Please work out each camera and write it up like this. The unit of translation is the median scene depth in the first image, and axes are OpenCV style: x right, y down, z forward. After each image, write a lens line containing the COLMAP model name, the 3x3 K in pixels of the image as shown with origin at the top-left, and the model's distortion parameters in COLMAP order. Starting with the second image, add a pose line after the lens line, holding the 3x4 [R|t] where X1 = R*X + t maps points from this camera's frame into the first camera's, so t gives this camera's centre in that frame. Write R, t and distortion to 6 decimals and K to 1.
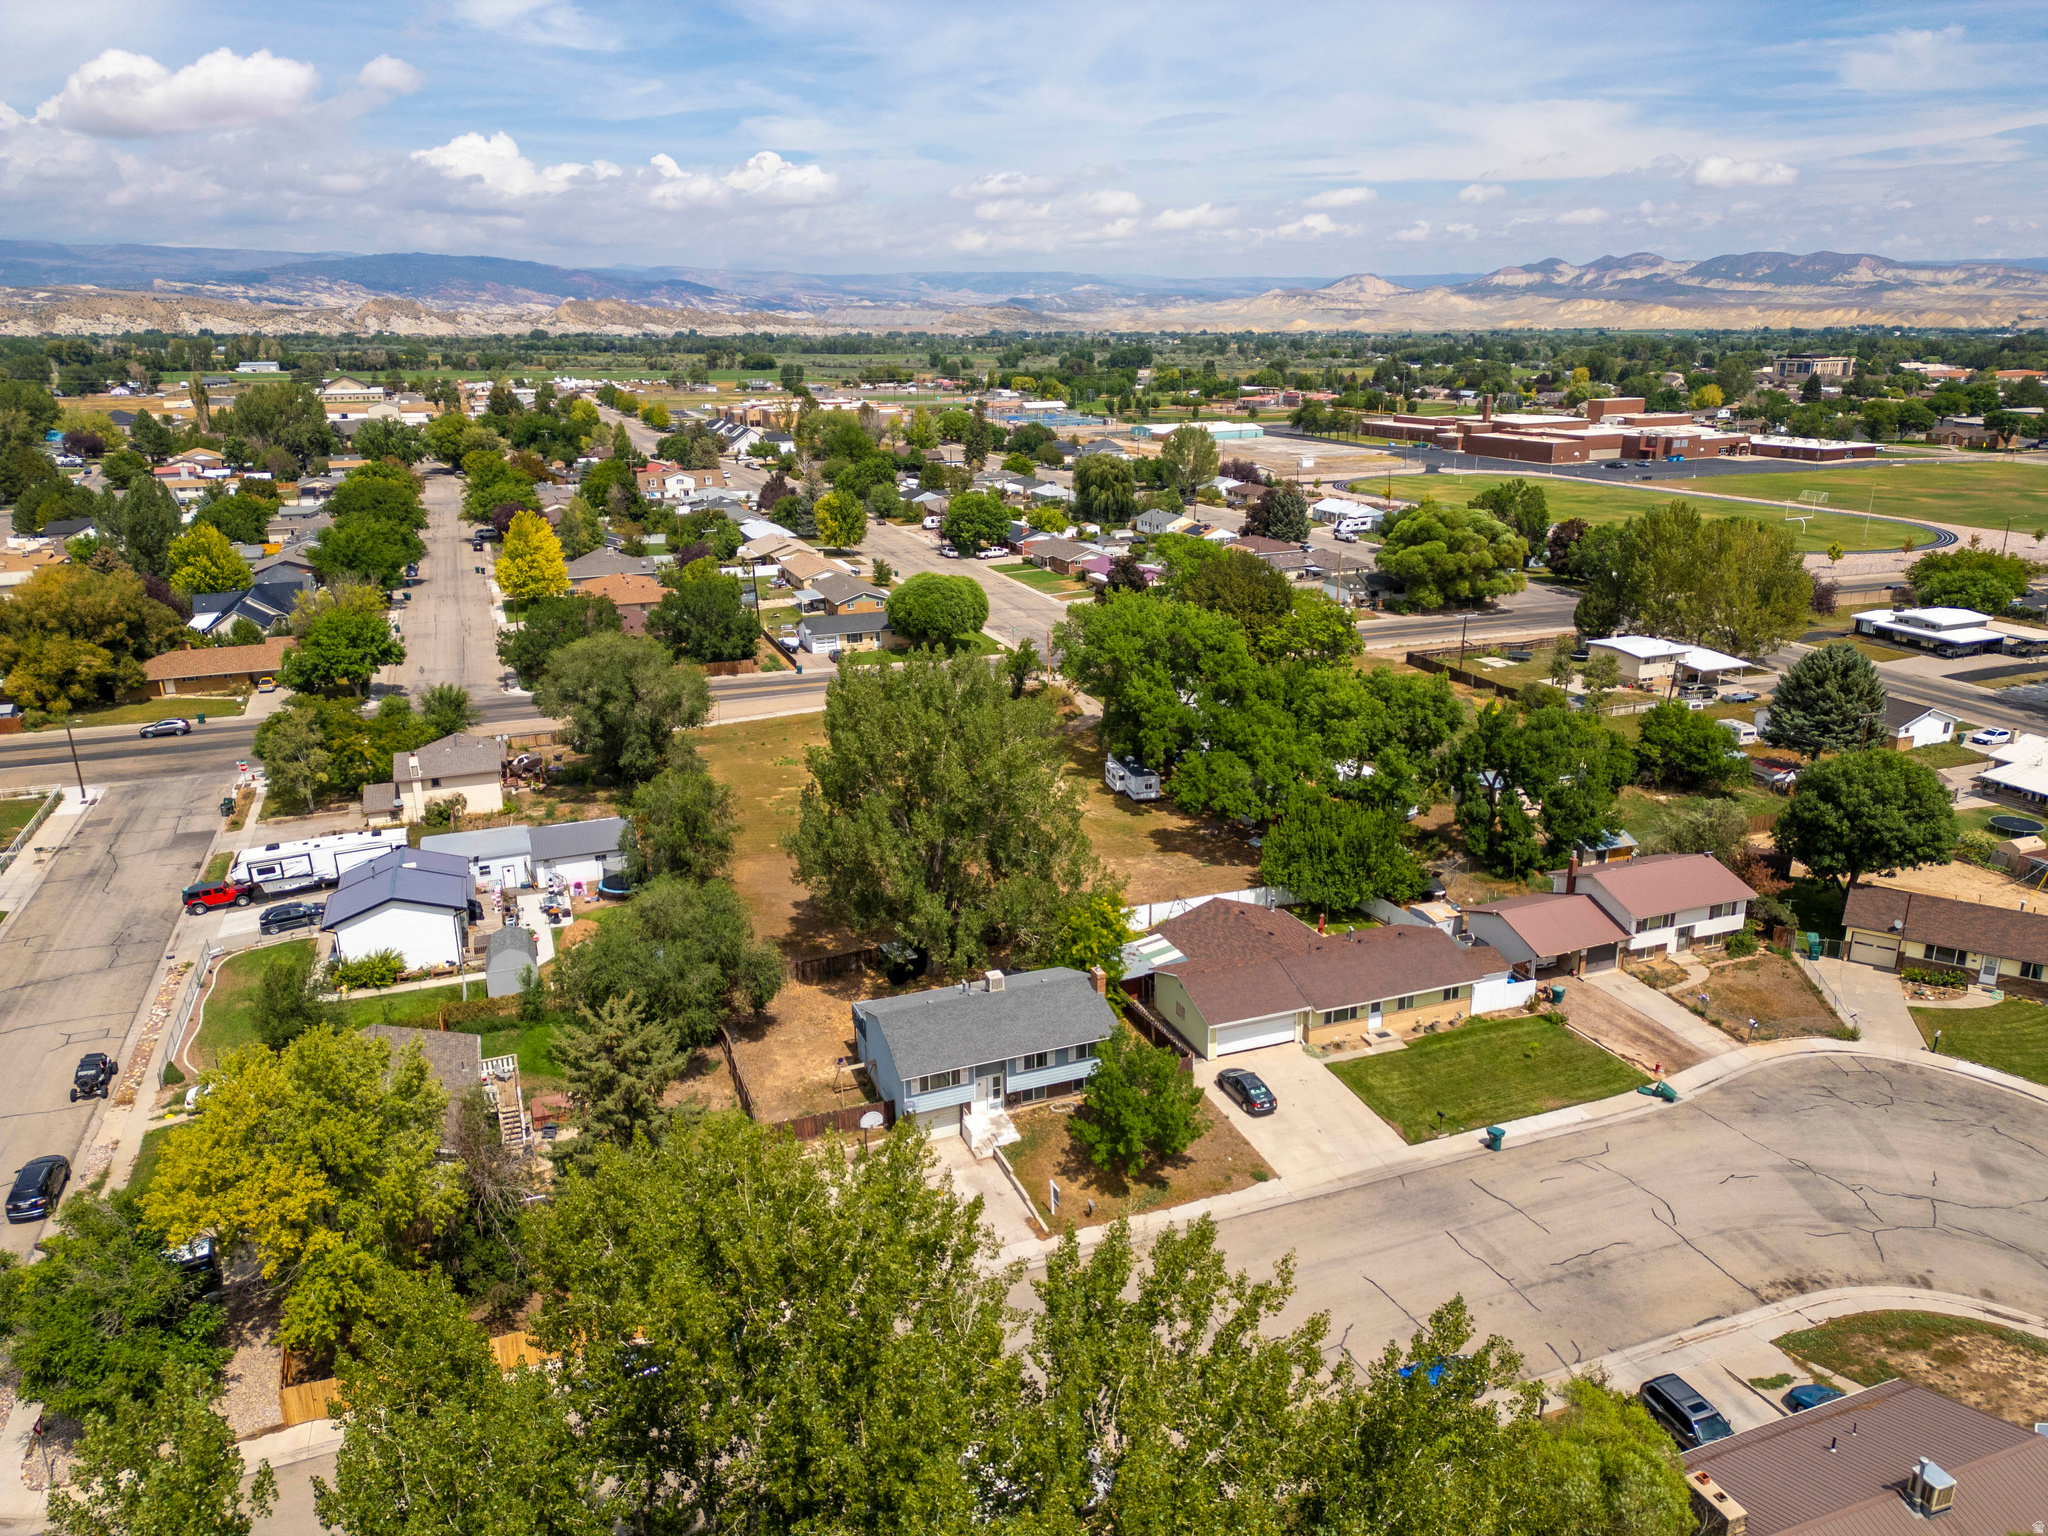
lens RADIAL K [[1422.1, 0, 1027.1], [0, 1422.1, 775.6], [0, 0, 1]] dist [0.072574, -0.067798]
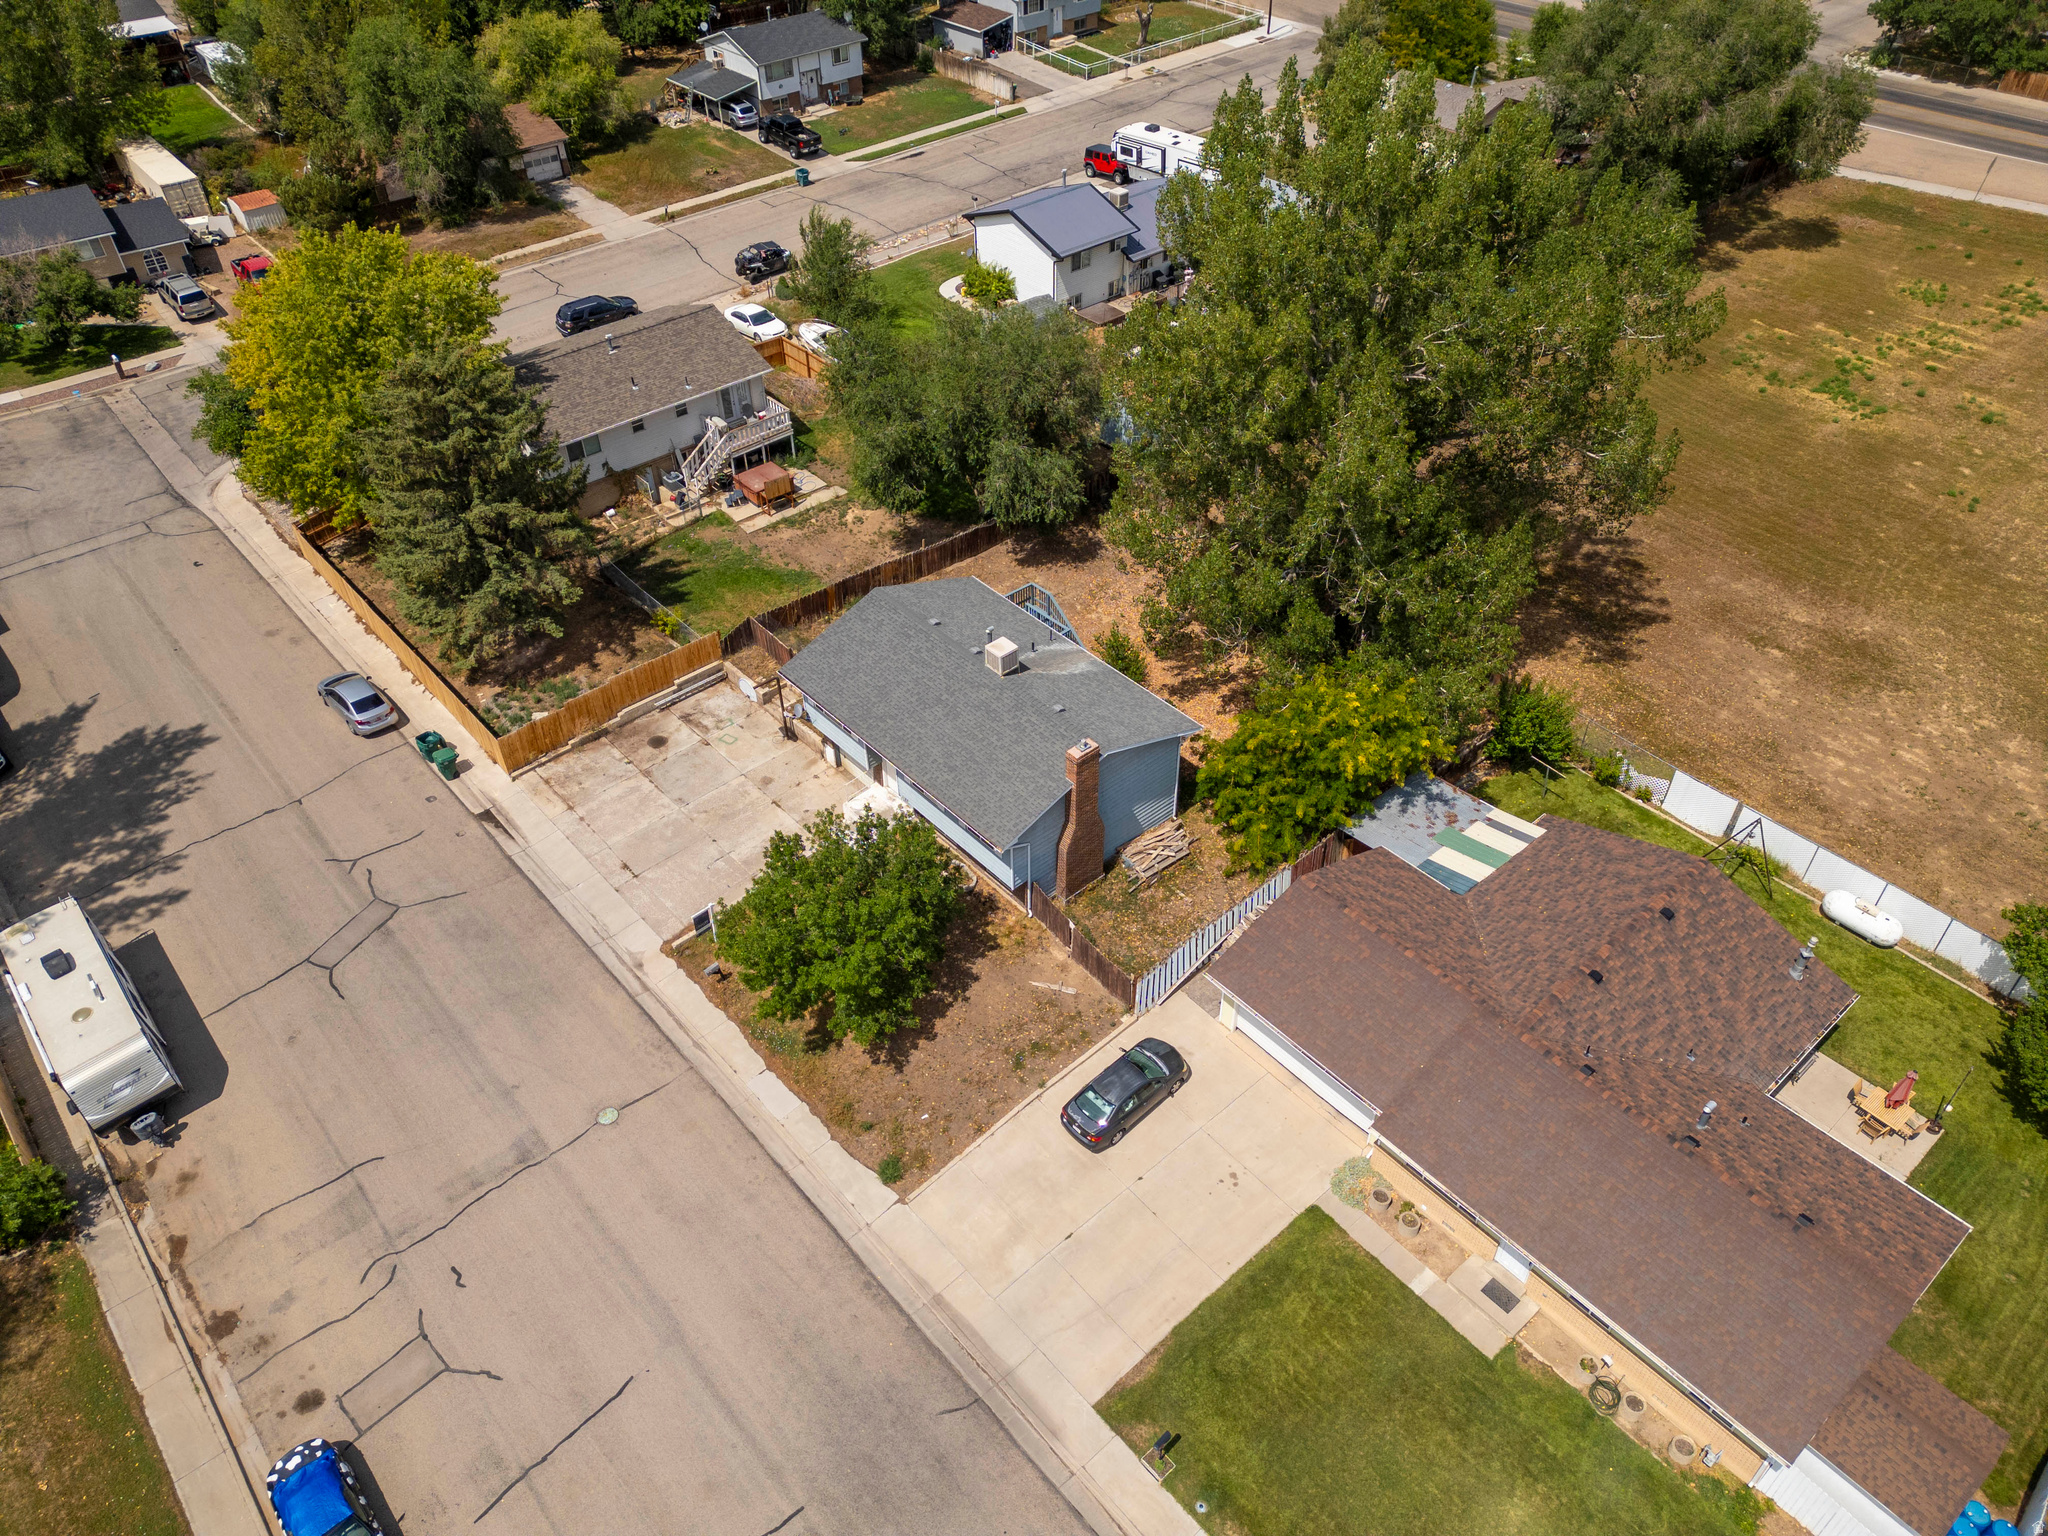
lens RADIAL K [[1426.3, 0, 1027.5], [0, 1426.3, 772.5], [0, 0, 1]] dist [0.075859, -0.072222]
pose [[0.341397, 0.627051, -0.700182, 0.323303], [-0.273167, 0.778977, 0.564425, -0.121924], [0.899348, -0.001426, 0.437230, 0.535280]]
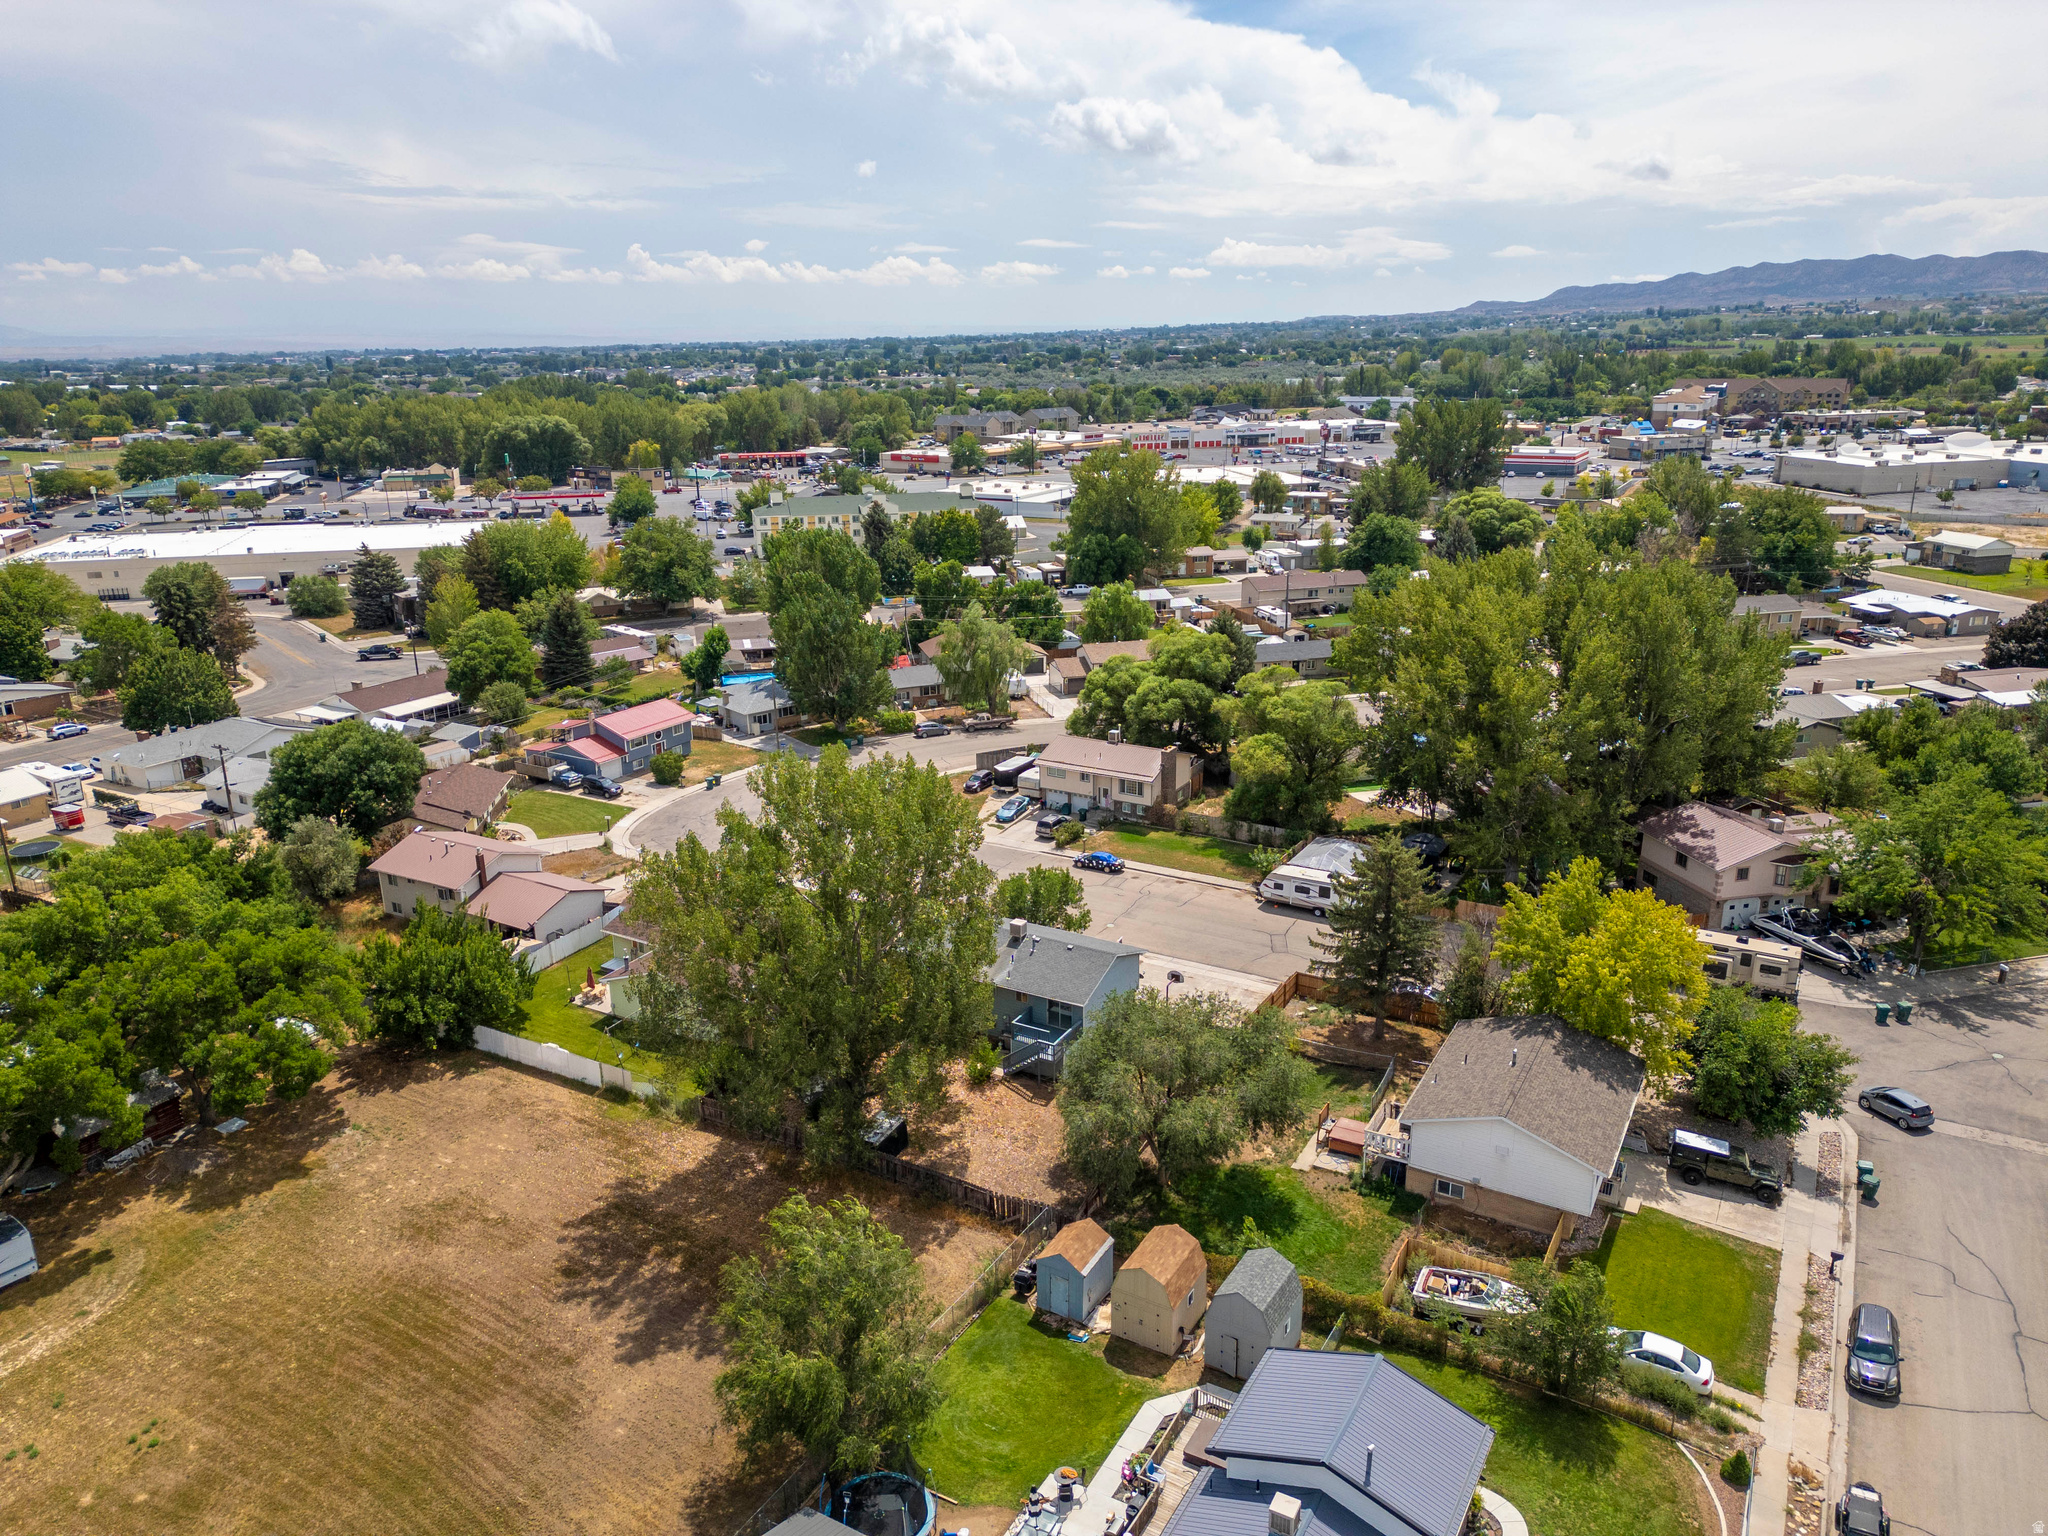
lens RADIAL K [[1409.1, 0, 1036.4], [0, 1409.1, 765.5], [0, 0, 1]] dist [0.029022, -0.007391]
pose [[-0.633296, -0.205890, 0.746020, -0.617031], [0.252660, 0.856139, 0.450764, -0.344007], [-0.731505, 0.473957, -0.490169, 1.074167]]
